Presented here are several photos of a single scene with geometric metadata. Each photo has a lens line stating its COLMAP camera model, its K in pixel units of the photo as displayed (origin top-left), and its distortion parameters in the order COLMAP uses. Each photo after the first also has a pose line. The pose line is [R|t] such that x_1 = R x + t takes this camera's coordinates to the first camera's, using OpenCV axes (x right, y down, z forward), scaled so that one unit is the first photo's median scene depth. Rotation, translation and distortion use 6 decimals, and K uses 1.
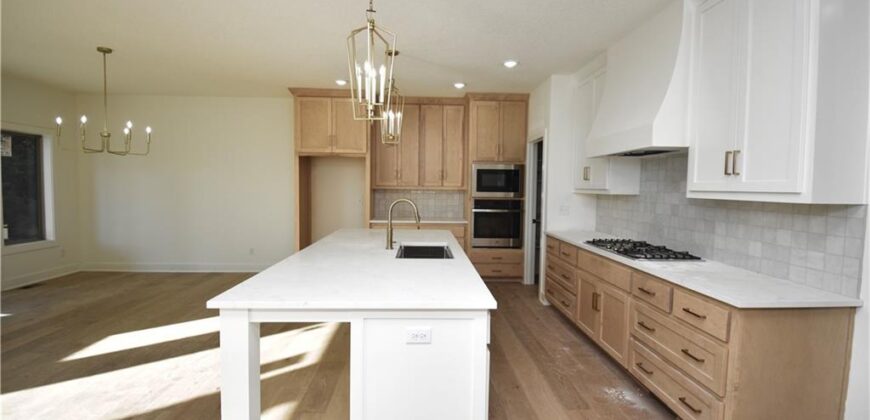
lens RADIAL K [[382.1, 0, 437.3], [0, 382.1, 205.4], [0, 0, 1]] dist [-0.001381, -0.012006]
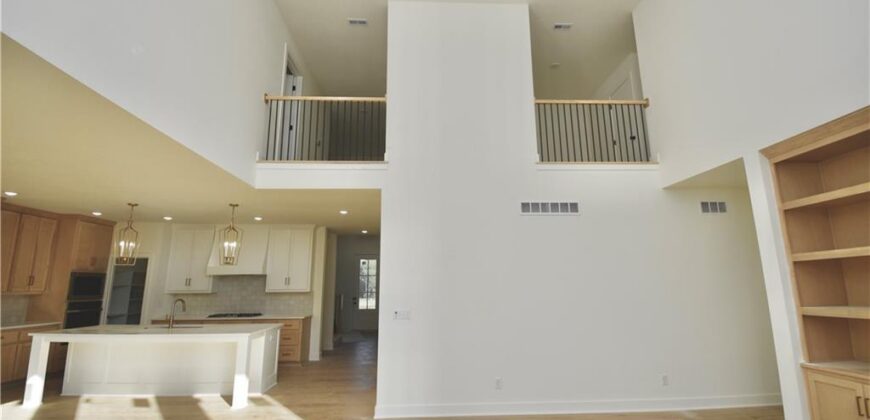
lens RADIAL K [[382.1, 0, 429.1], [0, 382.1, 209.6], [0, 0, 1]] dist [-0.001381, -0.012006]
pose [[0.019335, 0.175670, 0.984259, -1.206235], [0.058906, 0.982533, -0.176519, -0.027295], [-0.998076, 0.061392, 0.008650, -0.160756]]
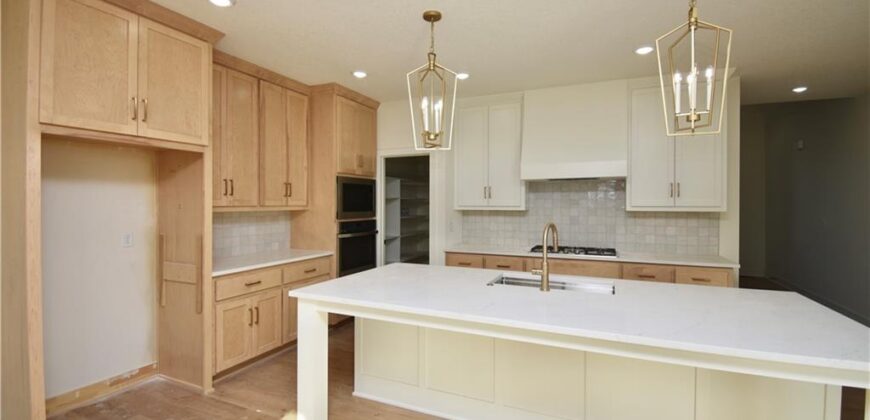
lens RADIAL K [[382.1, 0, 448.3], [0, 382.1, 206.3], [0, 0, 1]] dist [-0.001381, -0.012006]
pose [[0.445001, -0.020405, 0.895297, -0.551331], [0.050766, 0.998708, -0.002471, -0.037808], [-0.894090, 0.046550, 0.445462, 0.506705]]
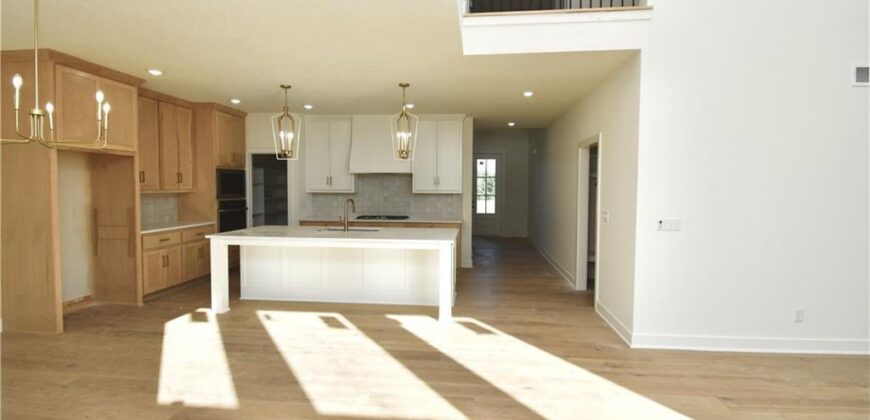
lens RADIAL K [[382.1, 0, 438.4], [0, 382.1, 207.1], [0, 0, 1]] dist [-0.001381, -0.012006]
pose [[0.144601, -0.064478, 0.987387, -0.993811], [0.046595, 0.997211, 0.058296, -0.035508], [-0.988392, 0.037578, 0.147202, 0.240893]]
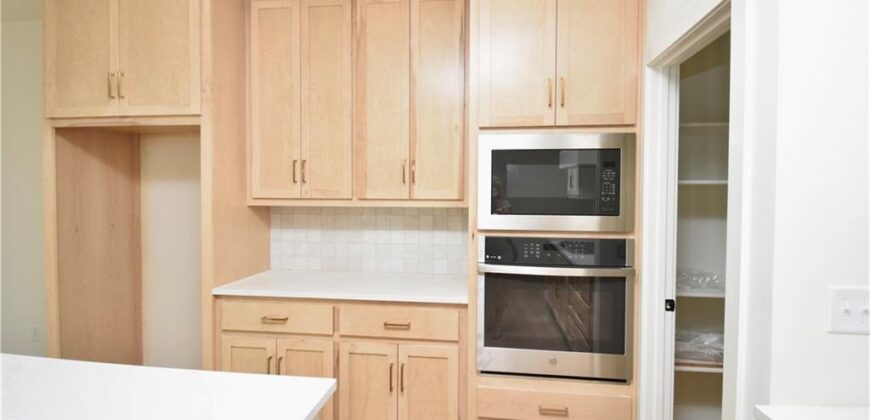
lens RADIAL K [[382.1, 0, 438.2], [0, 382.1, 207.4], [0, 0, 1]] dist [-0.001381, -0.012006]
pose [[0.983864, -0.000525, -0.178917, 0.130951], [-0.004593, 0.999592, -0.028188, -0.035677], [0.178859, 0.028555, 0.983460, 0.719265]]
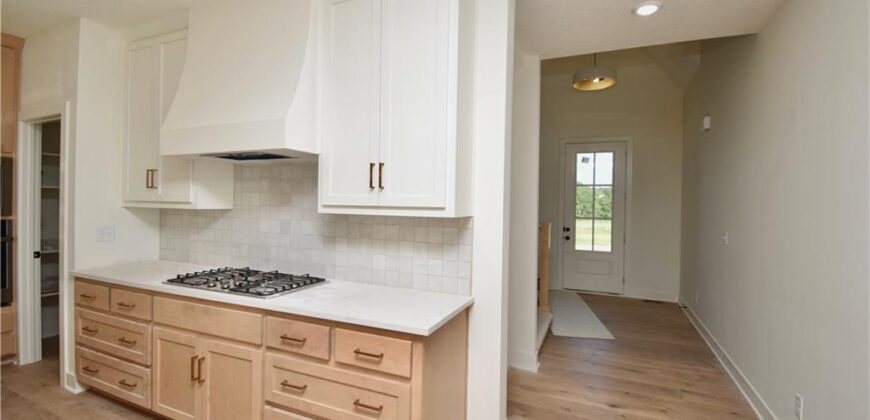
lens RADIAL K [[382.1, 0, 442.7], [0, 382.1, 205.6], [0, 0, 1]] dist [-0.001381, -0.012006]
pose [[0.430988, -0.010196, 0.902300, -0.000197], [0.033822, 0.999416, -0.004862, -0.012195], [-0.901724, 0.032614, 0.431081, 0.198750]]
